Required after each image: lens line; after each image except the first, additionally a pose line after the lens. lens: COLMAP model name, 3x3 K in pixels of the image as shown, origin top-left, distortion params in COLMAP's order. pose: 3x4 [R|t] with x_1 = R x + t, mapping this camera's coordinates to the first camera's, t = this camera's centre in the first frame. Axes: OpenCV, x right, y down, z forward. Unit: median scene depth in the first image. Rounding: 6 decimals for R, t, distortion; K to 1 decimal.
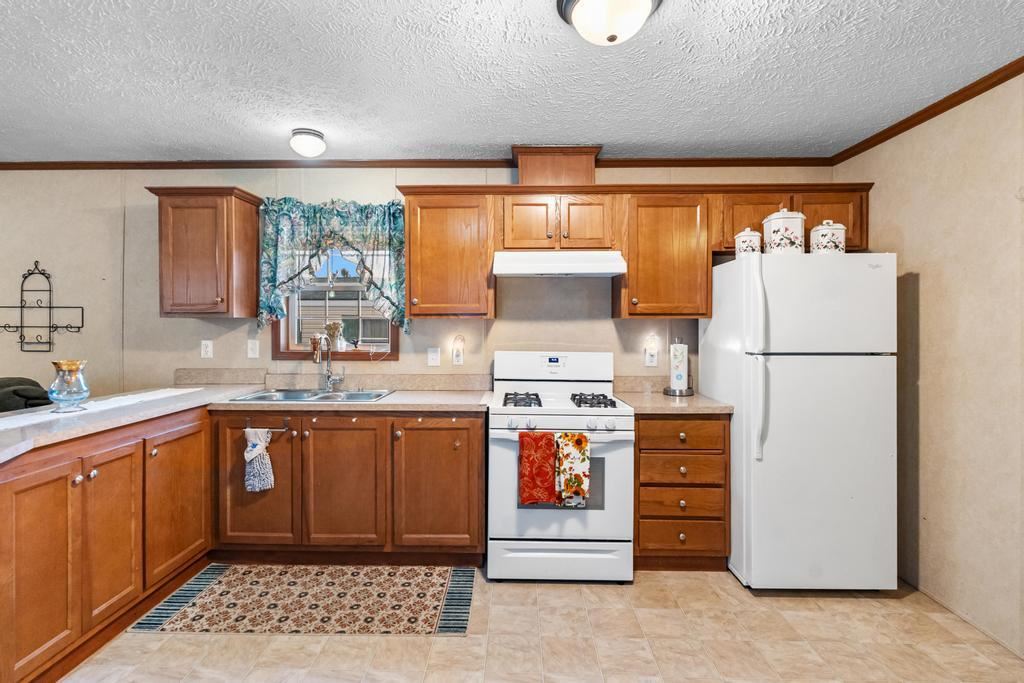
lens RADIAL K [[497.4, 0, 511.6], [0, 497.4, 325.7], [0, 0, 1]] dist [-0.002079, -0.001015]
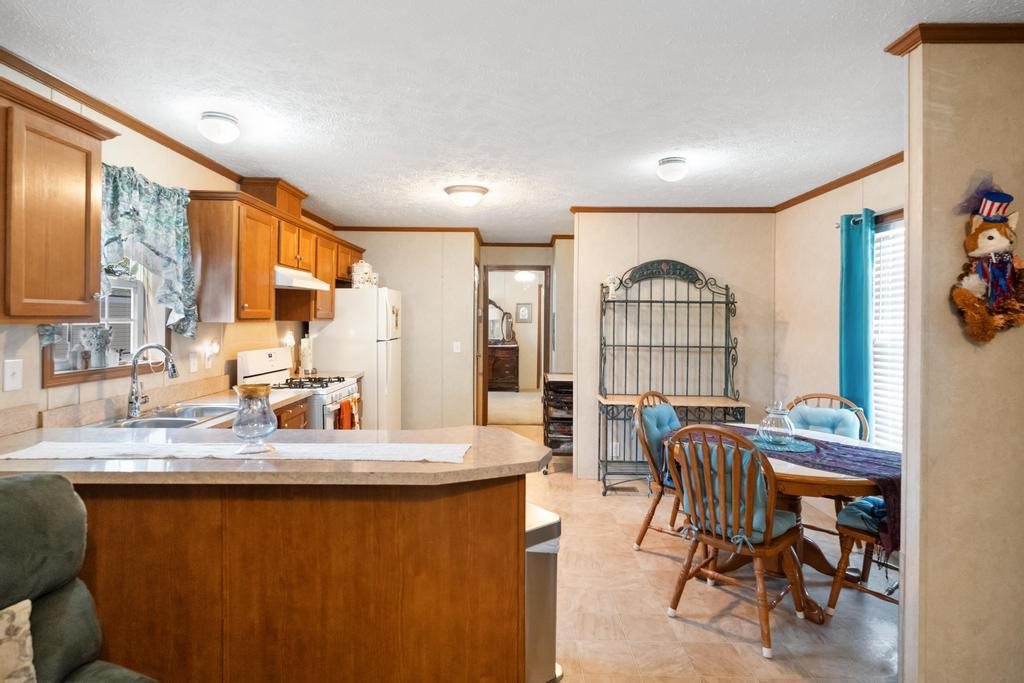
lens RADIAL K [[533.2, 0, 501.1], [0, 533.2, 321.3], [0, 0, 1]] dist [-0.003024, 0.000989]
pose [[-0.002646, -0.005946, 0.999979, -1.218618], [-0.007393, 0.999955, 0.005926, -0.026330], [-0.999969, -0.007377, -0.002690, 0.439771]]
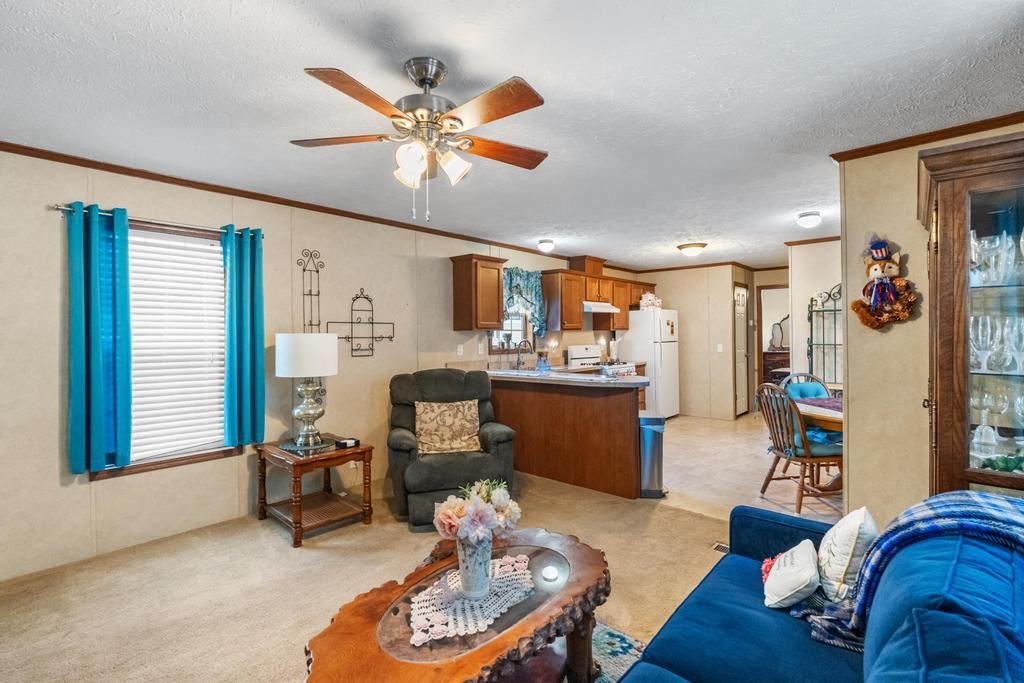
lens RADIAL K [[461.9, 0, 512.0], [0, 461.9, 338.0], [0, 0, 1]] dist [-0.003353, 0.000054]
pose [[0.654606, -0.013971, 0.755841, -1.731593], [0.010637, 0.999900, 0.009270, -0.004204], [-0.755896, 0.001972, 0.654689, -0.123480]]
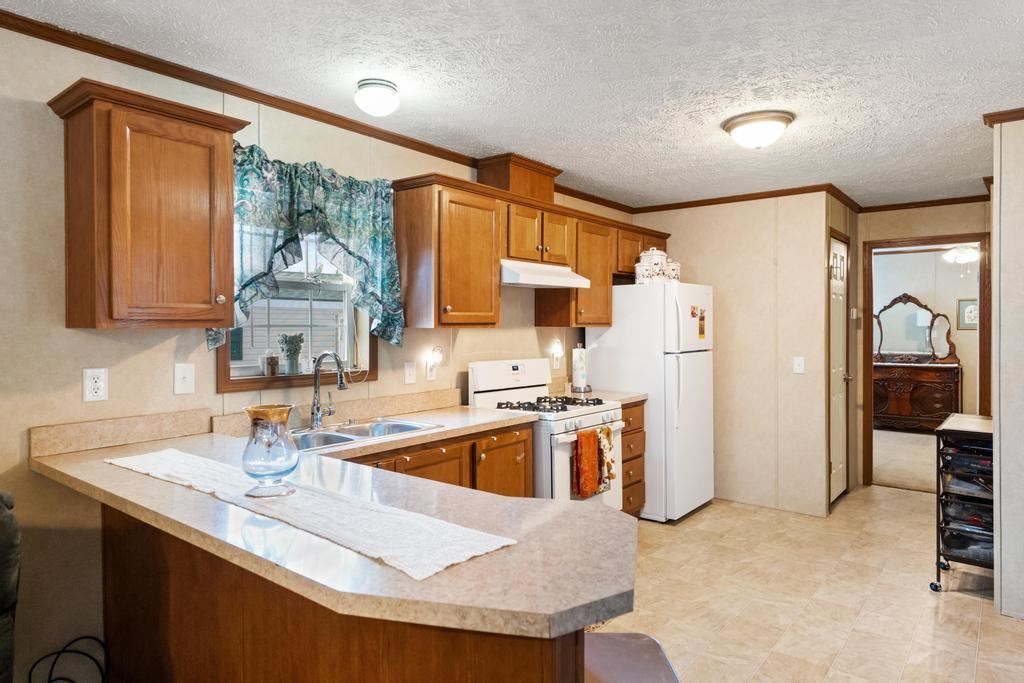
lens RADIAL K [[616.4, 0, 513.8], [0, 616.4, 329.6], [0, 0, 1]] dist [-0.002960, 0.001129]
pose [[0.611234, -0.006740, 0.791422, -0.915046], [0.001601, 0.999972, 0.007280, -0.018672], [-0.791449, -0.003183, 0.611227, 0.231691]]
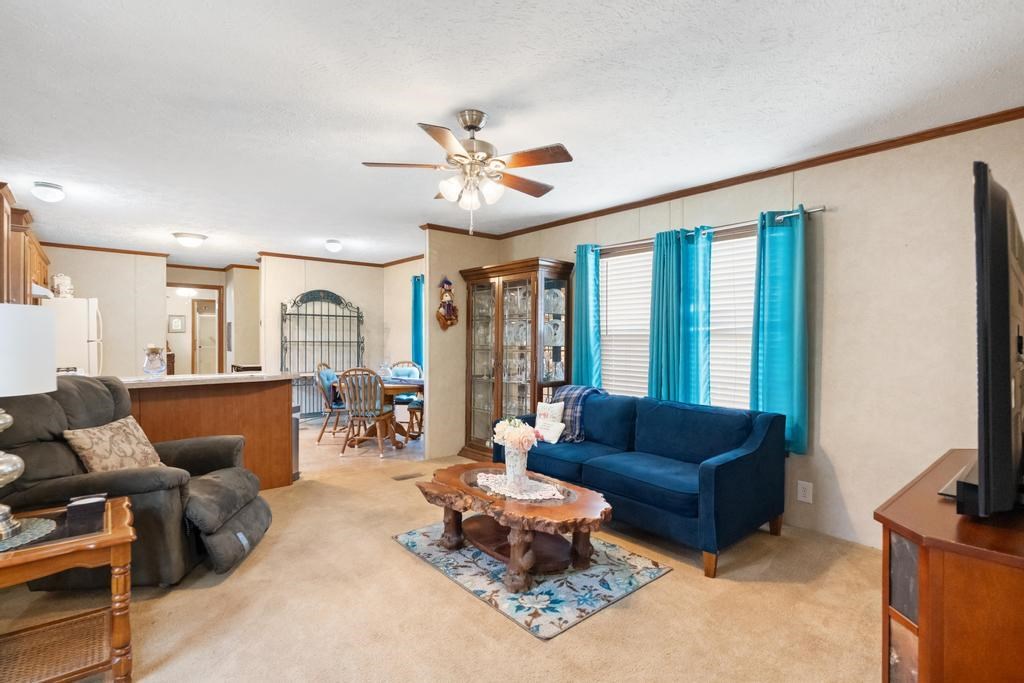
lens RADIAL K [[497.4, 0, 509.2], [0, 497.4, 343.2], [0, 0, 1]] dist [-0.002079, -0.001015]
pose [[-0.662679, -0.013070, 0.748790, -2.027436], [-0.006306, 0.999910, 0.011872, 0.020357], [-0.748877, 0.003146, -0.662701, 0.856489]]
